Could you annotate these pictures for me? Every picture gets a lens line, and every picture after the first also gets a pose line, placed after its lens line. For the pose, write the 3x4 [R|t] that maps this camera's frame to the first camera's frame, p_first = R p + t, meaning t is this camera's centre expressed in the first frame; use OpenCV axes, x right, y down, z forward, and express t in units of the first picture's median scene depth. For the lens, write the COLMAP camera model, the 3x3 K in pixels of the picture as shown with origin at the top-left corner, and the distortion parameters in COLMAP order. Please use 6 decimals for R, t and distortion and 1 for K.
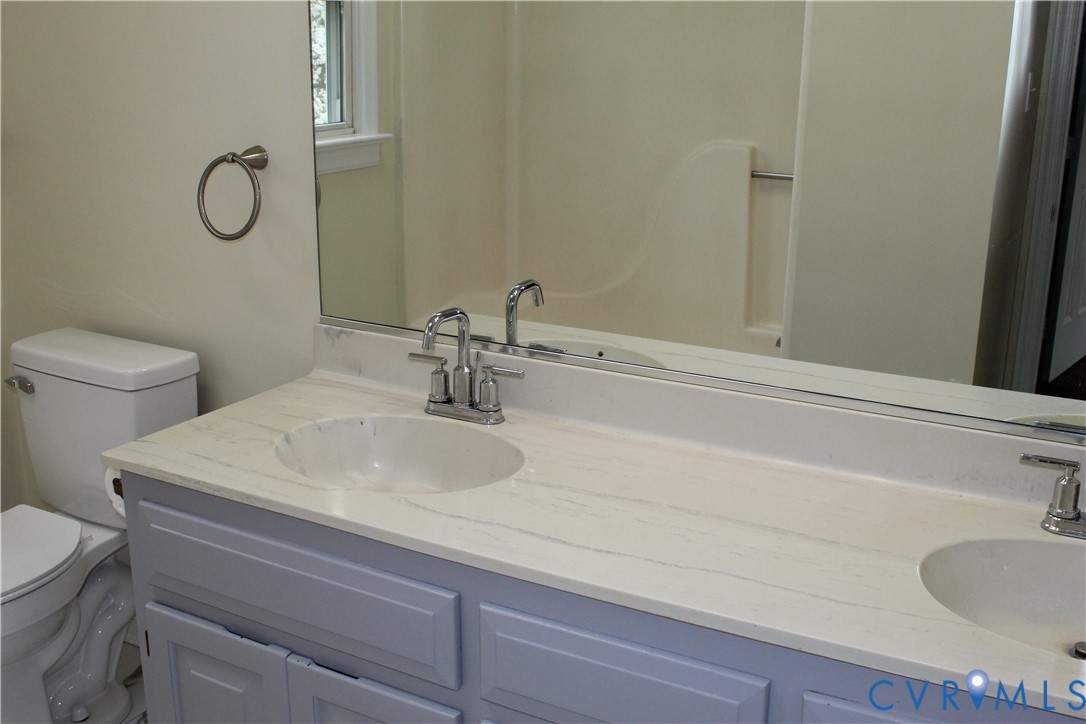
lens RADIAL K [[1157.1, 0, 543.0], [0, 1157.1, 362.0], [0, 0, 1]] dist [-0.119271, 0.001884]
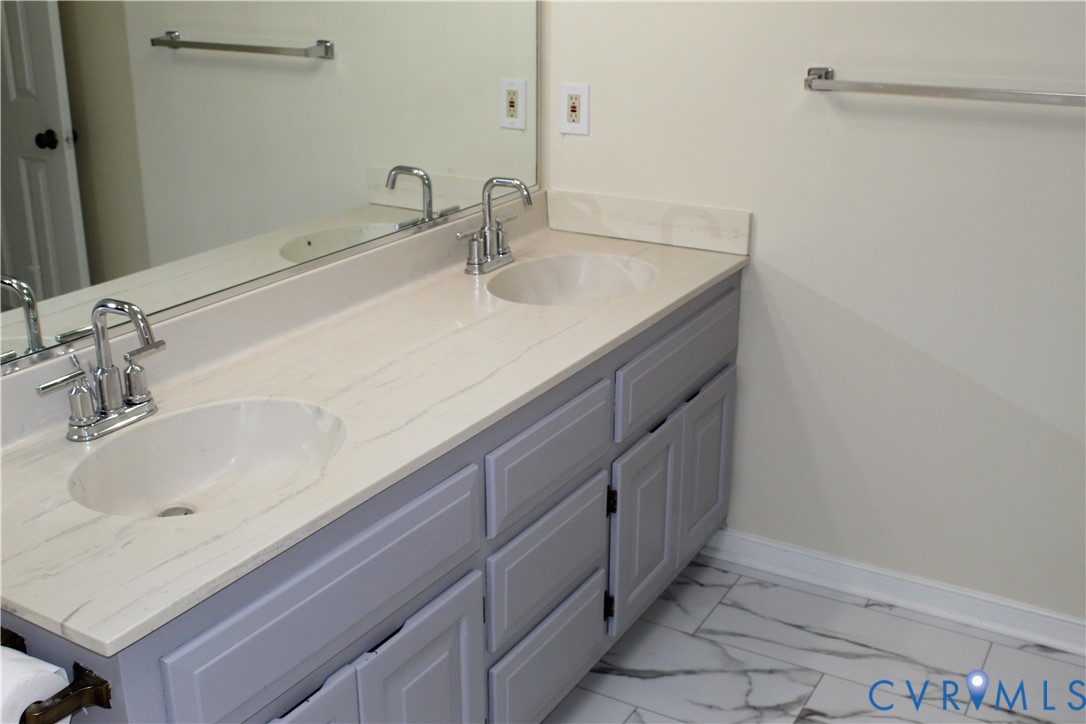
lens RADIAL K [[1157.1, 0, 543.0], [0, 1157.1, 362.0], [0, 0, 1]] dist [-0.119271, 0.001884]
pose [[0.018723, -0.344701, 0.938526, -0.958498], [0.268811, 0.905863, 0.327342, -0.212427], [-0.963011, 0.246157, 0.109620, 0.673481]]
